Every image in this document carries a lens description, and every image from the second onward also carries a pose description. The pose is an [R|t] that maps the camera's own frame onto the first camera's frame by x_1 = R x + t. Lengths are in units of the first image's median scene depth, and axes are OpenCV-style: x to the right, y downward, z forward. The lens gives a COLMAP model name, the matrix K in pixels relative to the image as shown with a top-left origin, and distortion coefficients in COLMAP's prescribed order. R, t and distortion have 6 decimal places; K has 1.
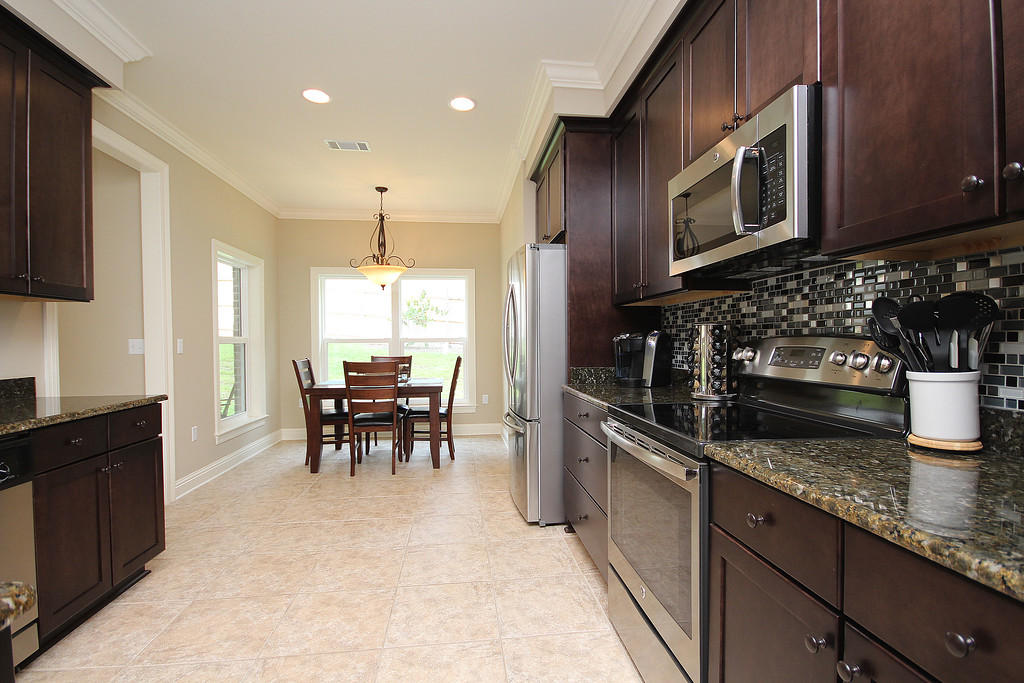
lens RADIAL K [[519.9, 0, 512.0], [0, 519.9, 341.5], [0, 0, 1]] dist [-0.001039, -0.001701]
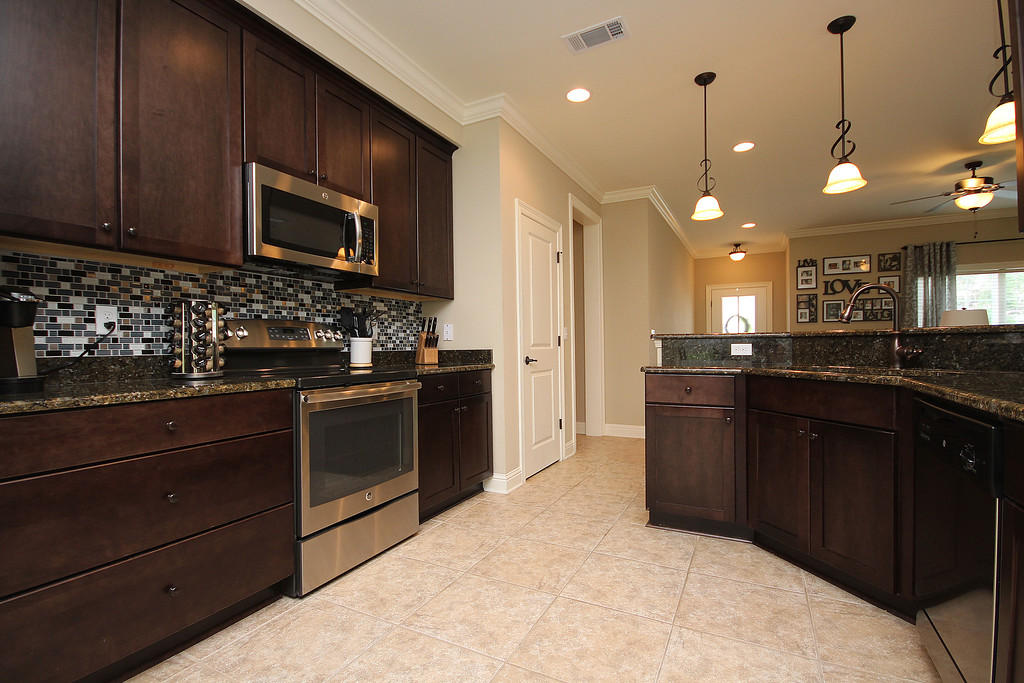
lens RADIAL K [[519.9, 0, 512.0], [0, 519.9, 341.5], [0, 0, 1]] dist [-0.001039, -0.001701]
pose [[-0.850675, 0.011641, 0.525563, -0.420474], [0.008326, 0.999928, -0.008672, 0.036752], [-0.525626, -0.003001, -0.850711, 1.011879]]
